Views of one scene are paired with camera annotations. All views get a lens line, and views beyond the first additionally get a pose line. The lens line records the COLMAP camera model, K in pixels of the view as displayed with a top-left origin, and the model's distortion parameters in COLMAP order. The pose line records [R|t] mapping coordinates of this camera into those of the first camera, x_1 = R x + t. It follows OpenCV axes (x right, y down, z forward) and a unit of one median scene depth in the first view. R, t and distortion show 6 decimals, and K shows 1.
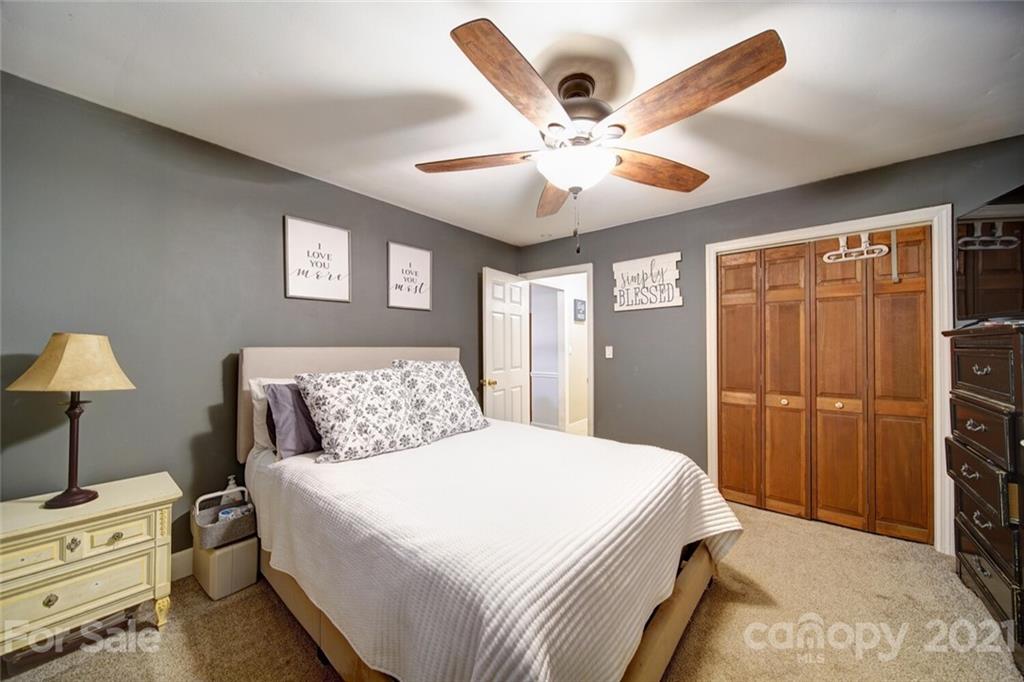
lens RADIAL K [[361.7, 0, 513.2], [0, 361.7, 343.5], [0, 0, 1]] dist [0.001088, -0.001440]
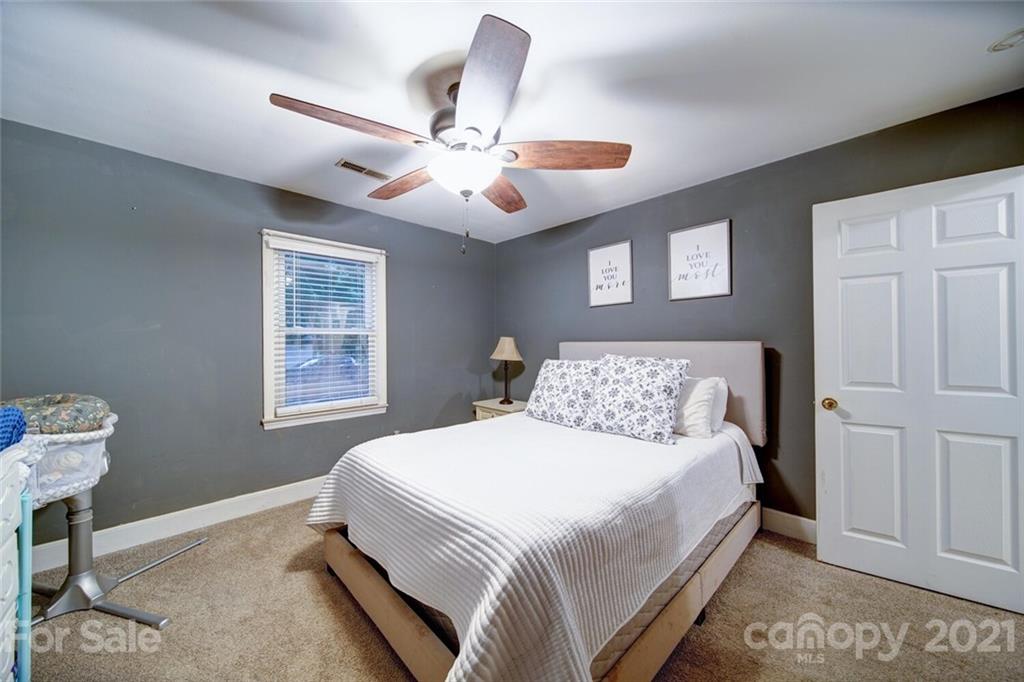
lens RADIAL K [[361.7, 0, 513.2], [0, 361.7, 343.5], [0, 0, 1]] dist [0.001088, -0.001440]
pose [[-0.100512, -0.007263, -0.994909, 0.794806], [-0.002430, 0.999972, -0.007055, 0.024584], [0.994933, 0.001709, -0.100527, 0.828901]]
